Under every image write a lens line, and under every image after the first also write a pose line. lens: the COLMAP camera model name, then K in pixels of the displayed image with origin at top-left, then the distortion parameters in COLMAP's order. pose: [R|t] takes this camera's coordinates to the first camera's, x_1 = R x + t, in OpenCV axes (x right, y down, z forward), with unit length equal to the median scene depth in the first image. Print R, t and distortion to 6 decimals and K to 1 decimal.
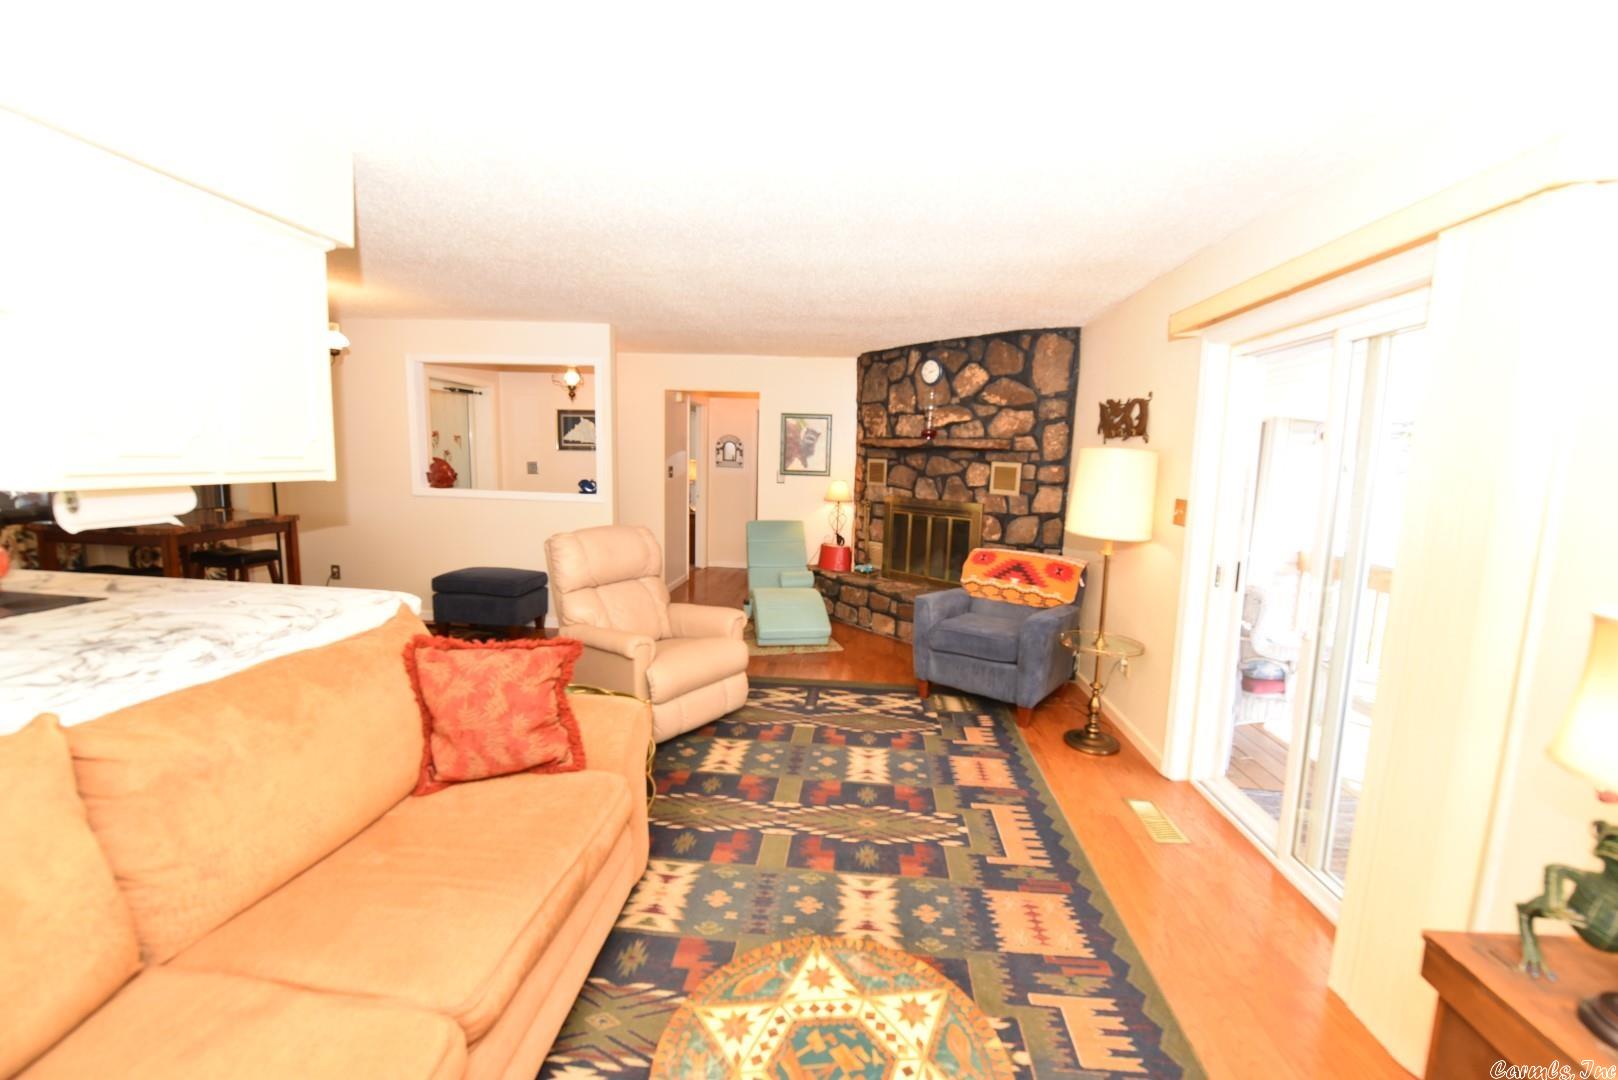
lens RADIAL K [[651.7, 0, 814.6], [0, 651.7, 545.8], [0, 0, 1]] dist [-0.013494, -0.002153]
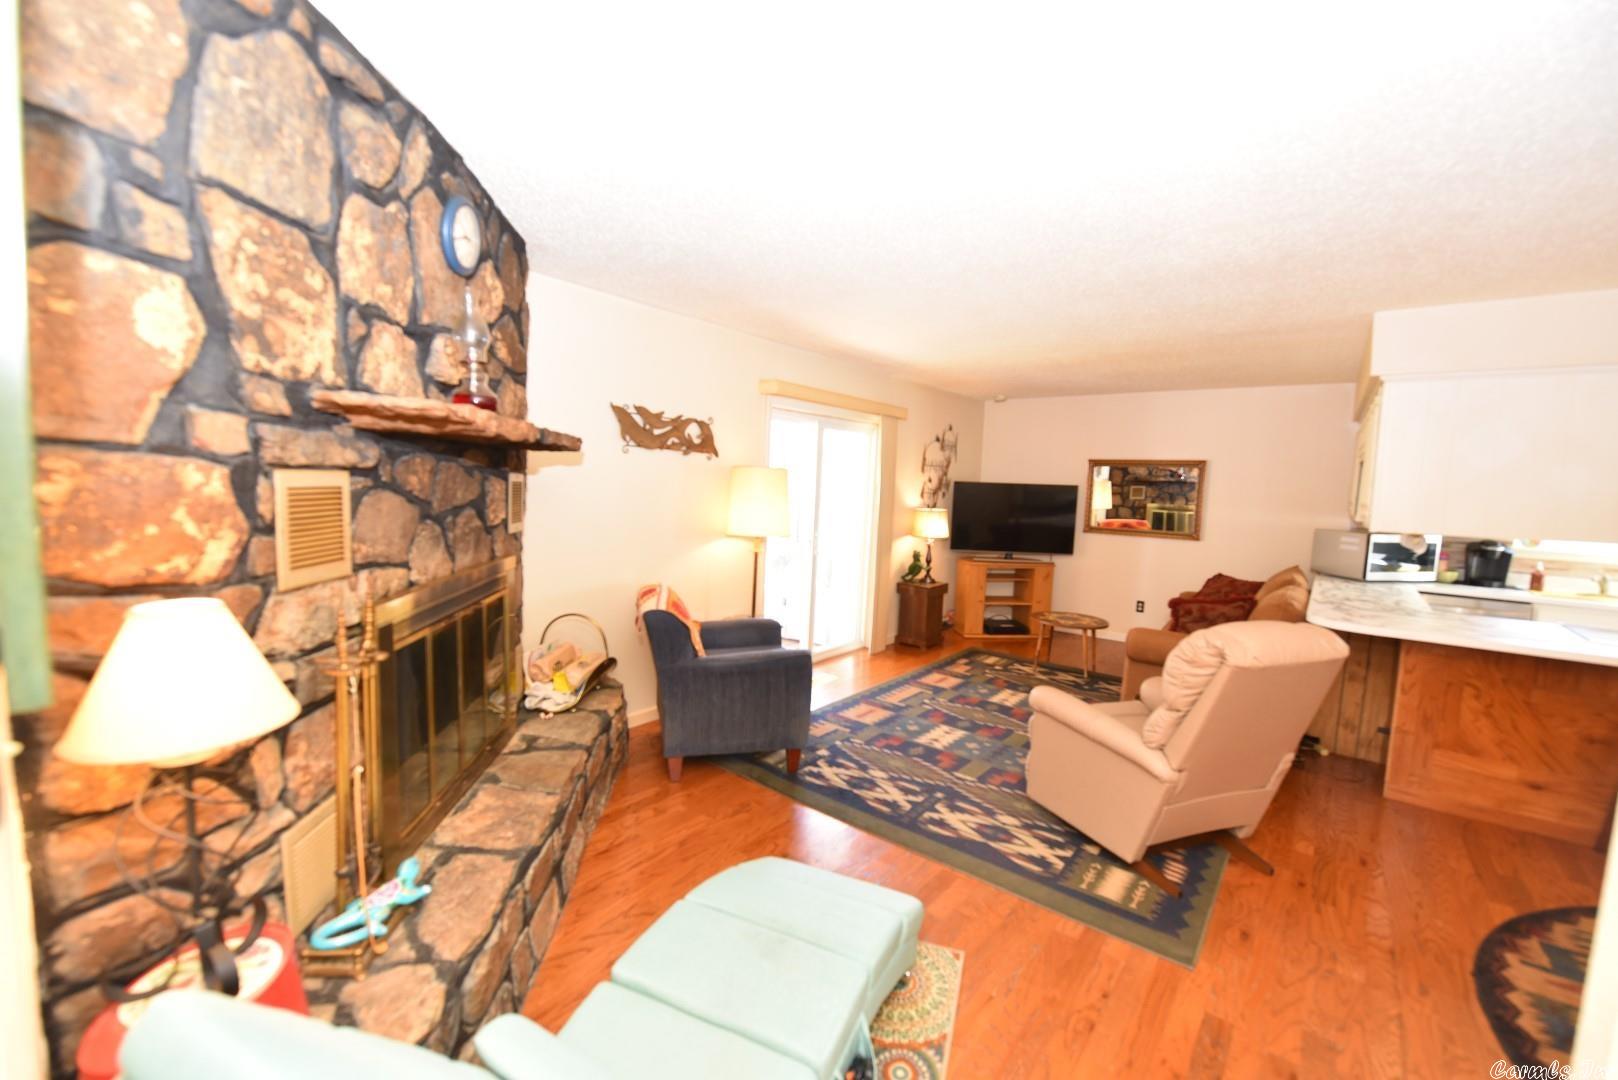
lens RADIAL K [[651.7, 0, 815.8], [0, 651.7, 542.7], [0, 0, 1]] dist [-0.013494, -0.002153]
pose [[-0.826920, -0.112479, 0.550955, -0.228493], [0.014380, 0.975240, 0.220681, -0.188970], [-0.562136, 0.190408, -0.804828, 1.312005]]
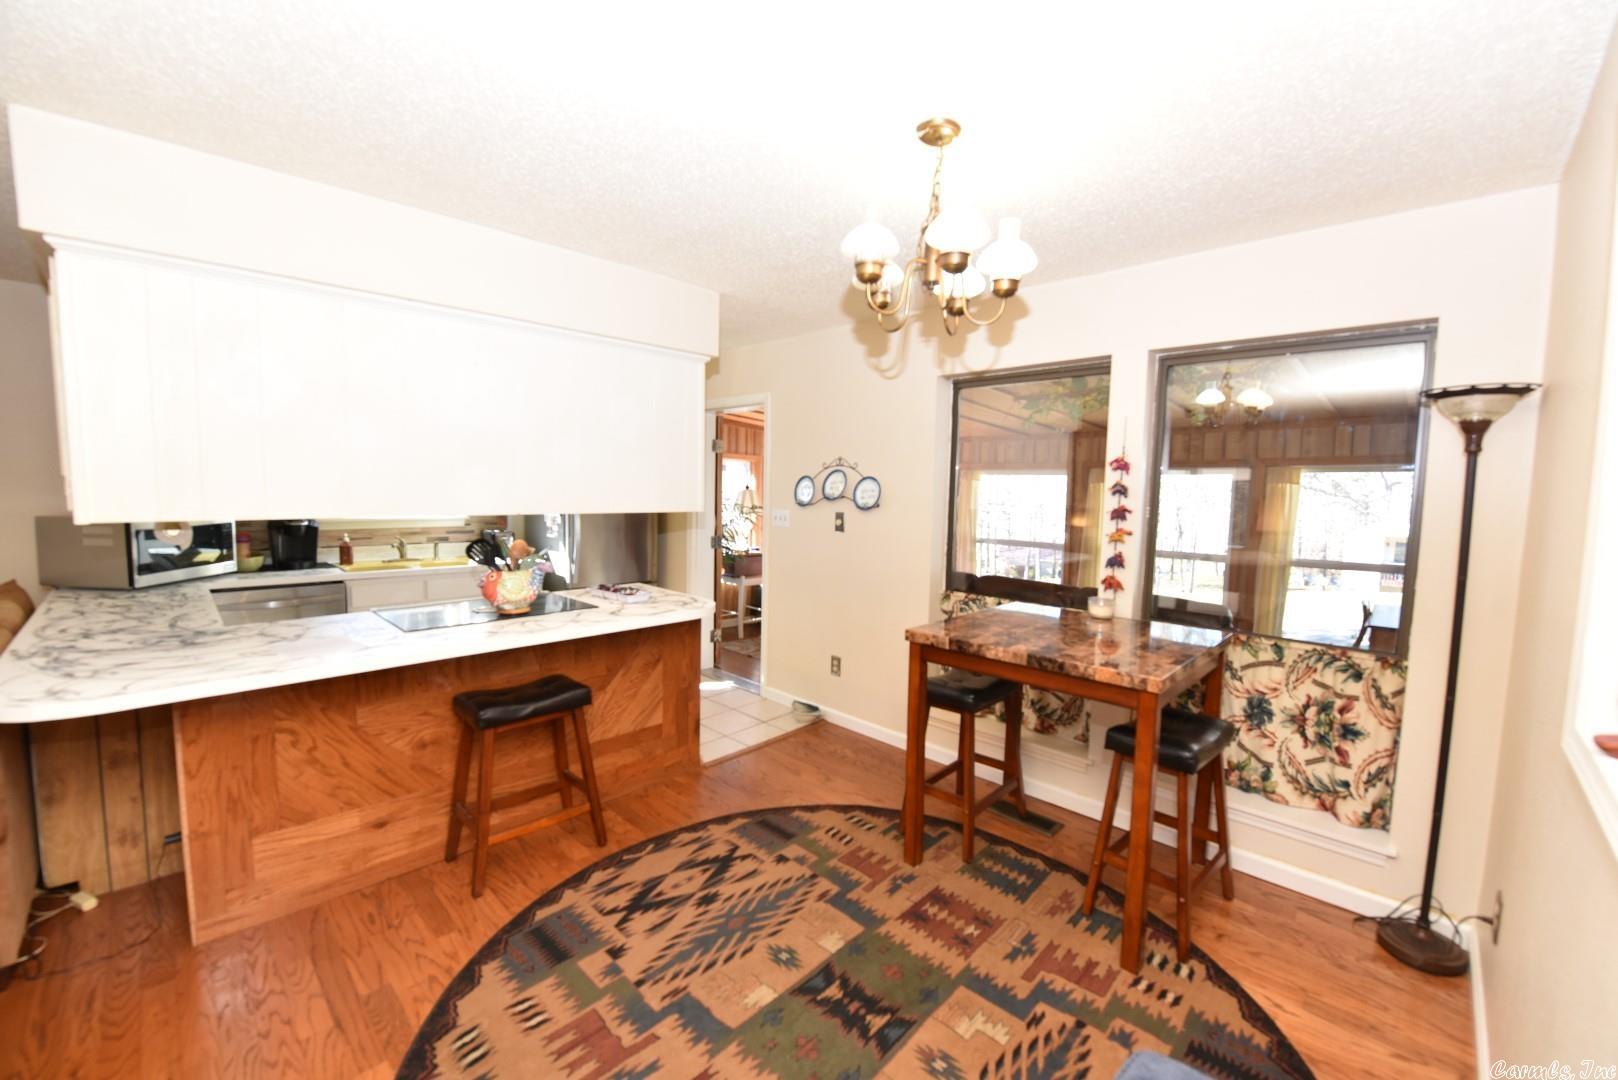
lens RADIAL K [[651.7, 0, 816.6], [0, 651.7, 540.2], [0, 0, 1]] dist [-0.013494, -0.002153]
pose [[-0.633562, 0.018356, -0.773474, -0.320903], [-0.146121, 0.978888, 0.142920, -0.149567], [0.759768, 0.203570, -0.617505, 0.997394]]
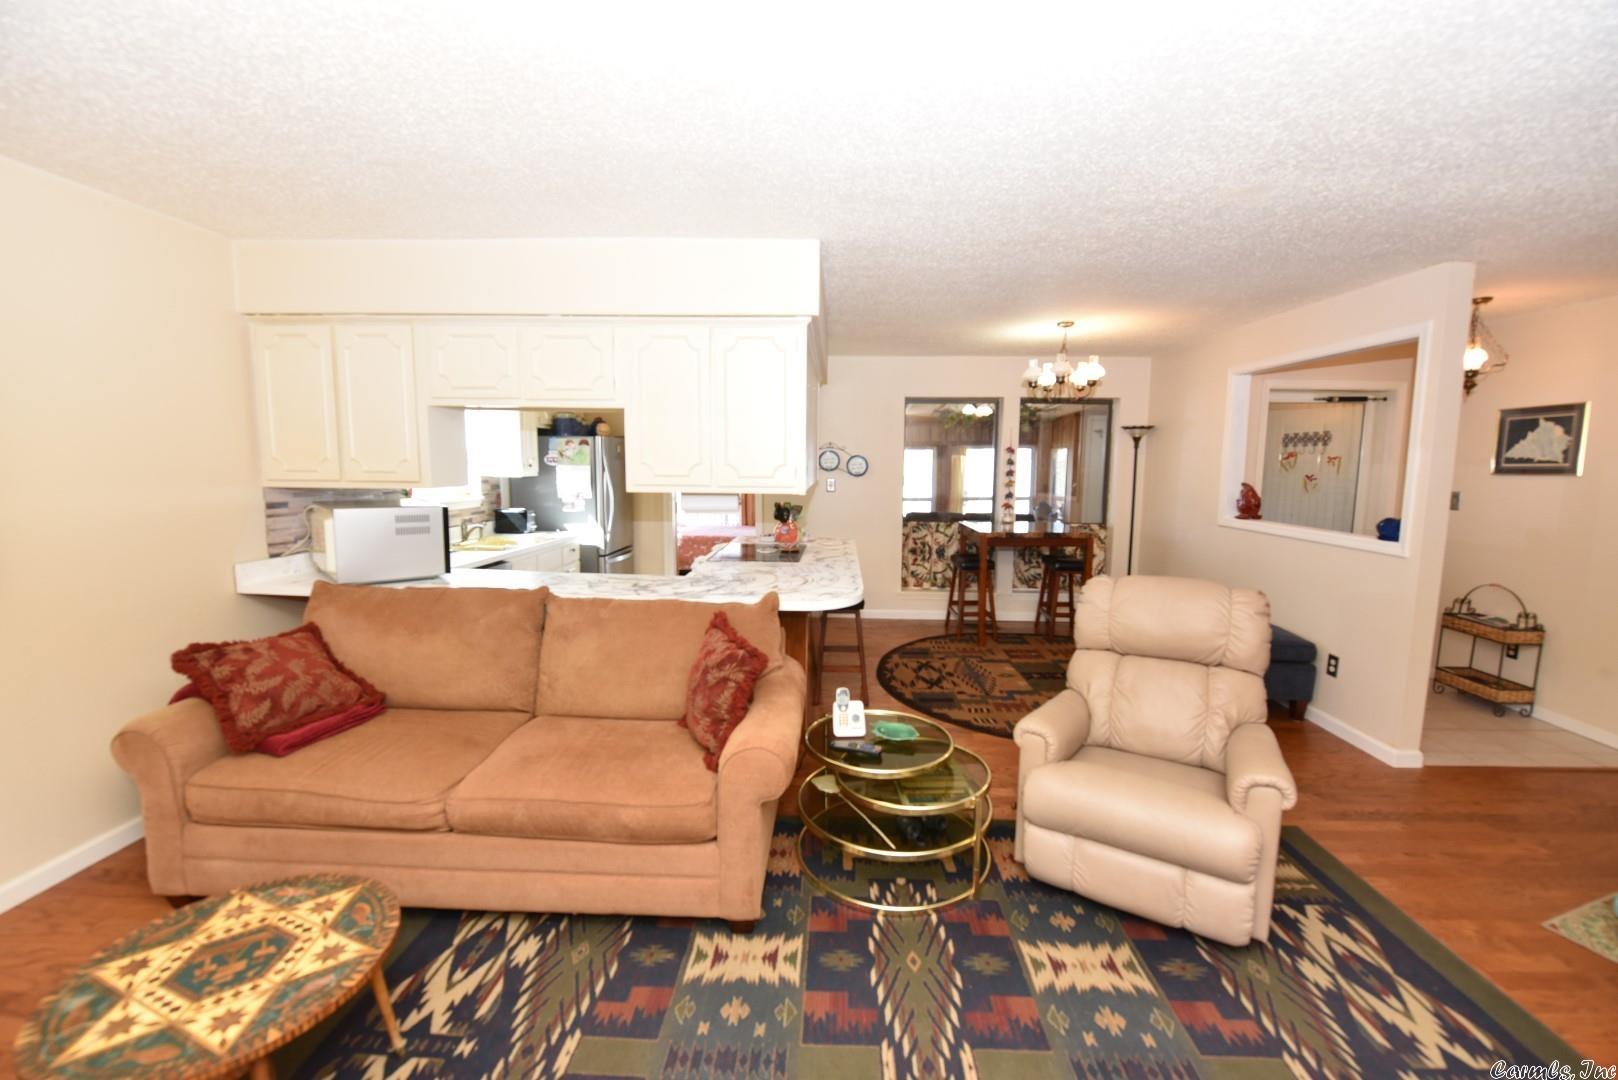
lens RADIAL K [[651.7, 0, 810.3], [0, 651.7, 540.2], [0, 0, 1]] dist [-0.013494, -0.002153]
pose [[0.039949, 0.090334, -0.995110, 0.271875], [-0.142450, 0.986247, 0.083810, -0.055468], [0.988996, 0.138405, 0.052268, 0.429000]]
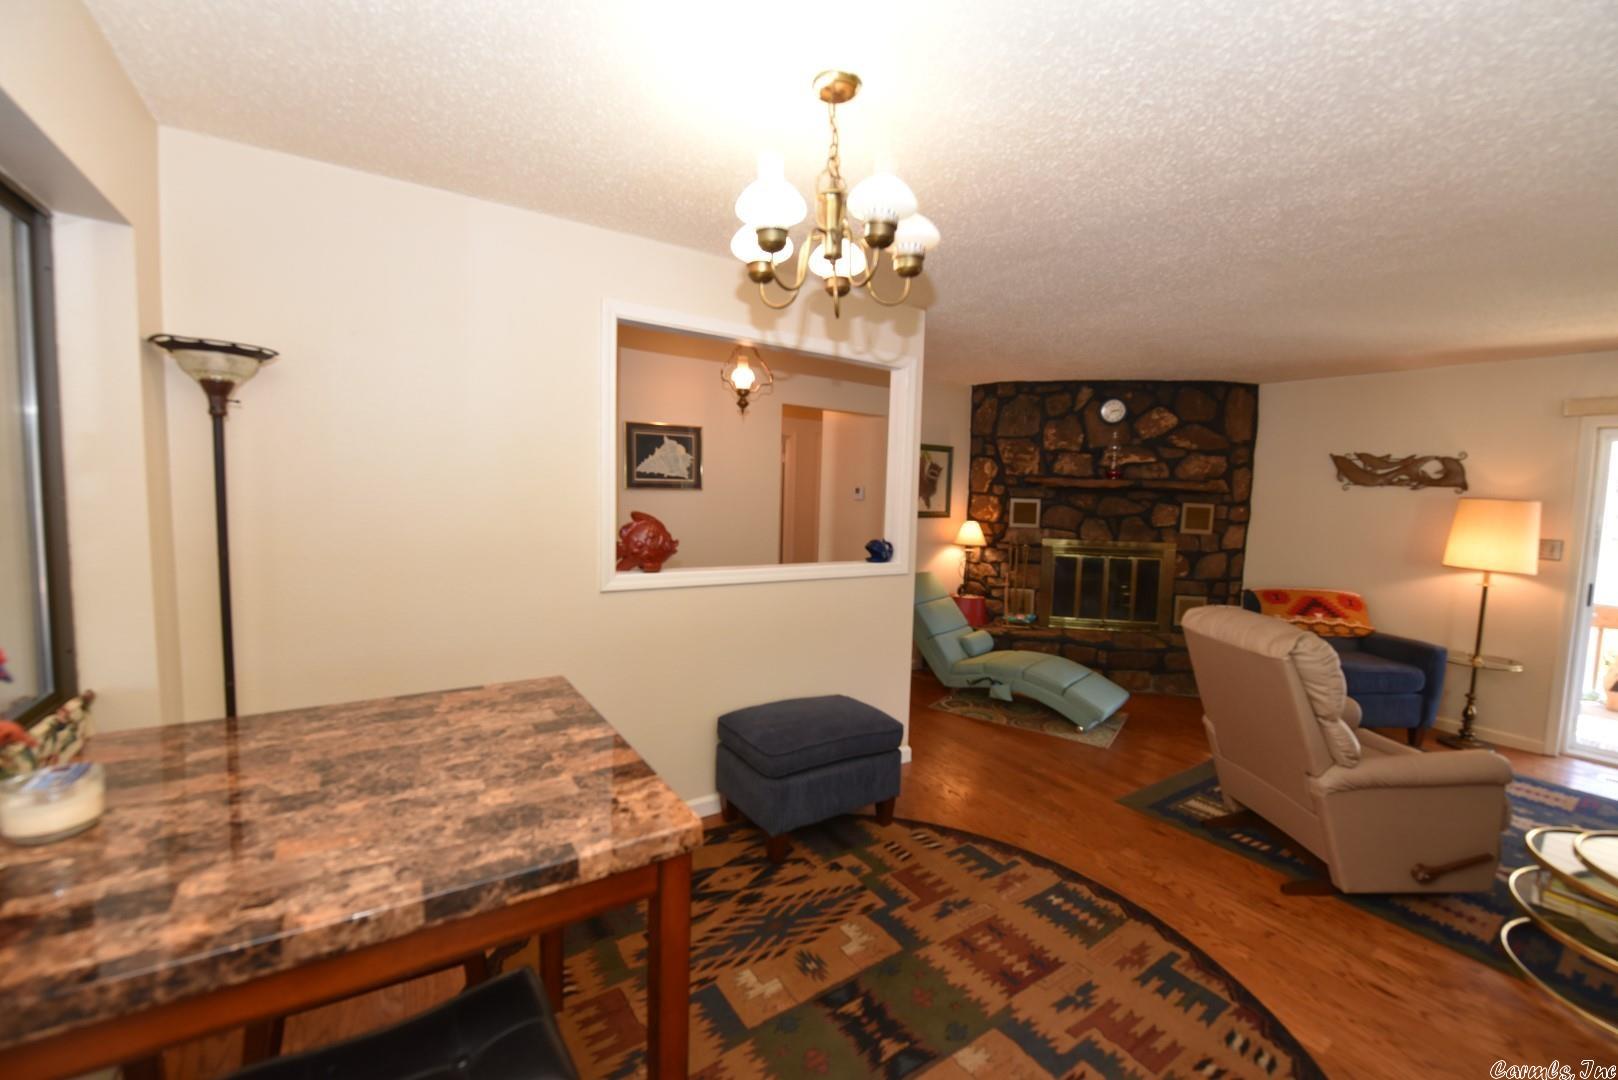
lens RADIAL K [[651.7, 0, 811.3], [0, 651.7, 543.5], [0, 0, 1]] dist [-0.013494, -0.002153]
pose [[0.785908, -0.056668, 0.615742, -0.852061], [0.078012, 0.996922, -0.007824, -0.104035], [-0.613403, 0.054184, 0.787909, 0.559619]]
